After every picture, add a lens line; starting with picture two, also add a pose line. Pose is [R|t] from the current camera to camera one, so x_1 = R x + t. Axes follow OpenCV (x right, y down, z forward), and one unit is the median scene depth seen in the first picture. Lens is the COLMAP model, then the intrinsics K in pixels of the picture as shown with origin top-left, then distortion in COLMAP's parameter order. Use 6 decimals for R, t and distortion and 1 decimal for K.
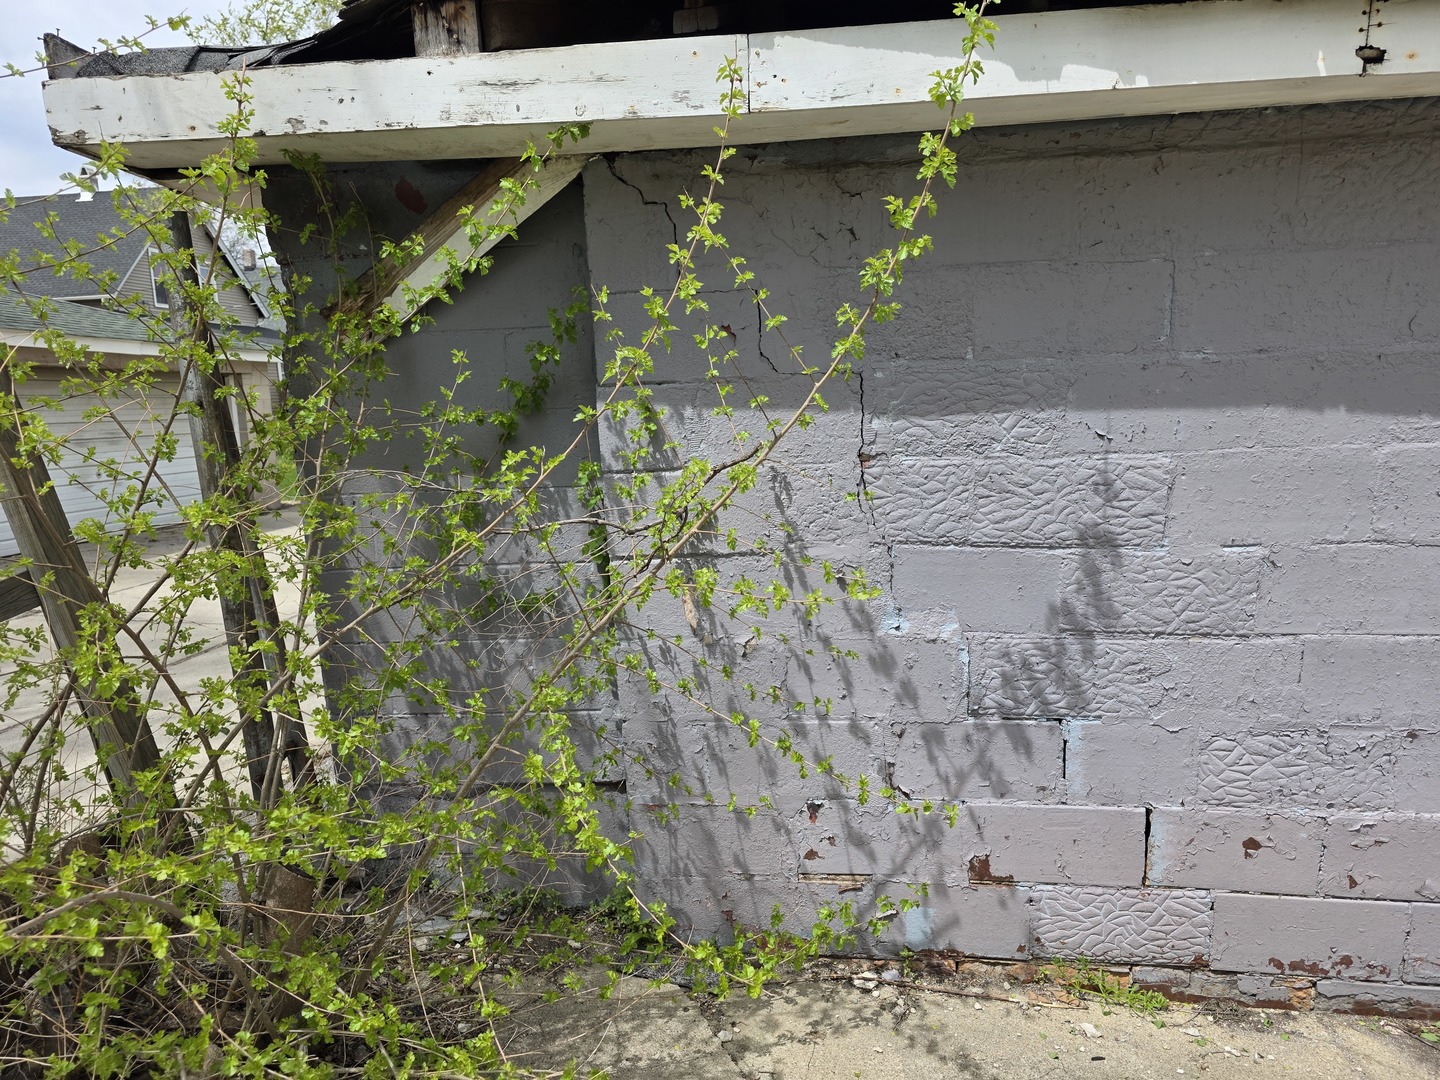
lens RADIAL K [[967.9, 0, 720.4], [0, 967.9, 547.7], [0, 0, 1]] dist [0.062228, -0.050055]
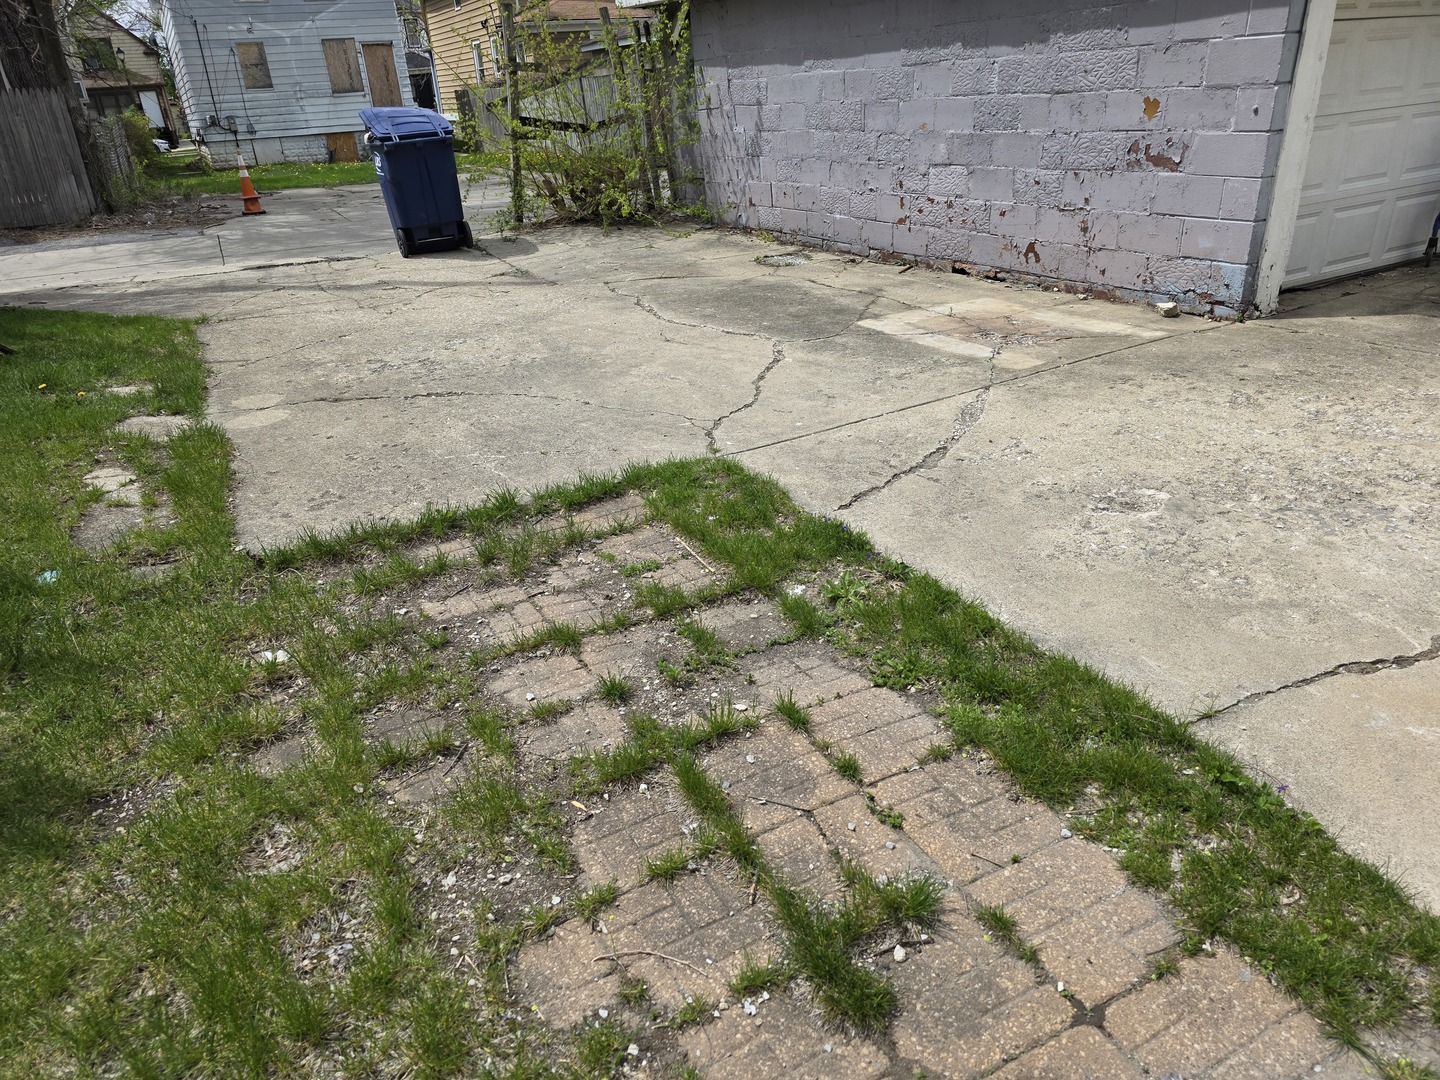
lens RADIAL K [[967.9, 0, 706.7], [0, 967.9, 549.4], [0, 0, 1]] dist [0.062228, -0.050055]
pose [[0.584742, 0.335507, -0.738588, 3.522386], [-0.094619, 0.932460, 0.348664, 0.292718], [0.805683, -0.133994, 0.576993, -1.555300]]
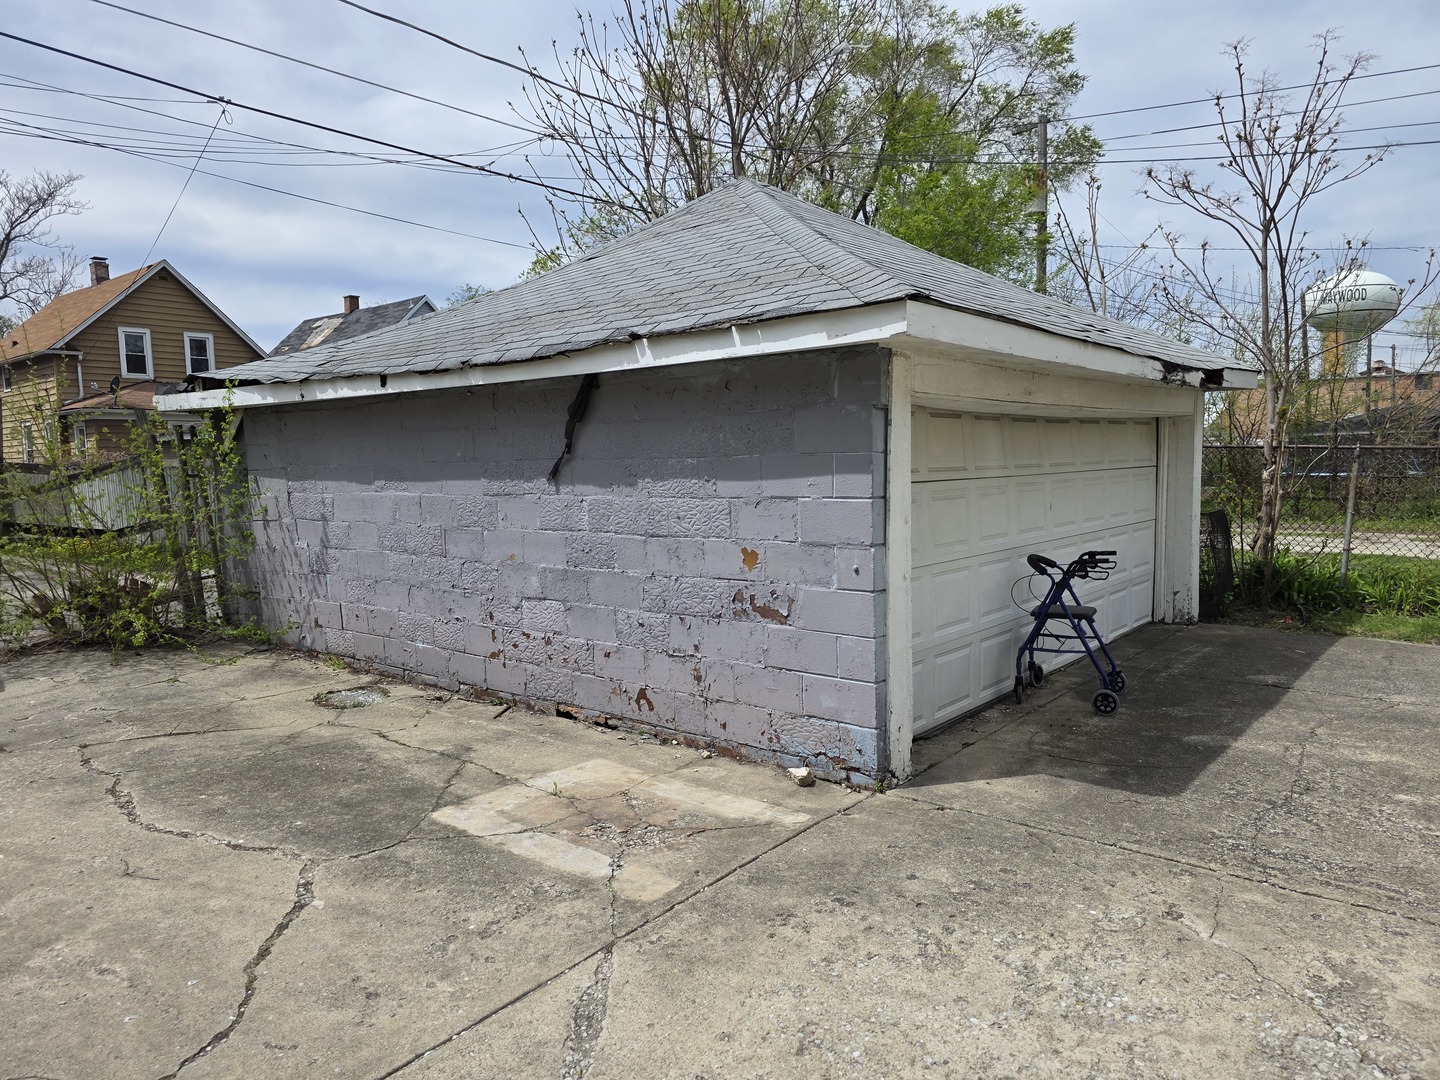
lens RADIAL K [[967.9, 0, 717.4], [0, 967.9, 549.1], [0, 0, 1]] dist [0.062228, -0.050055]
pose [[0.849035, 0.053192, -0.525653, 3.139937], [-0.092920, 0.994445, -0.049455, 0.129996], [0.520102, 0.090833, 0.849260, -1.090253]]
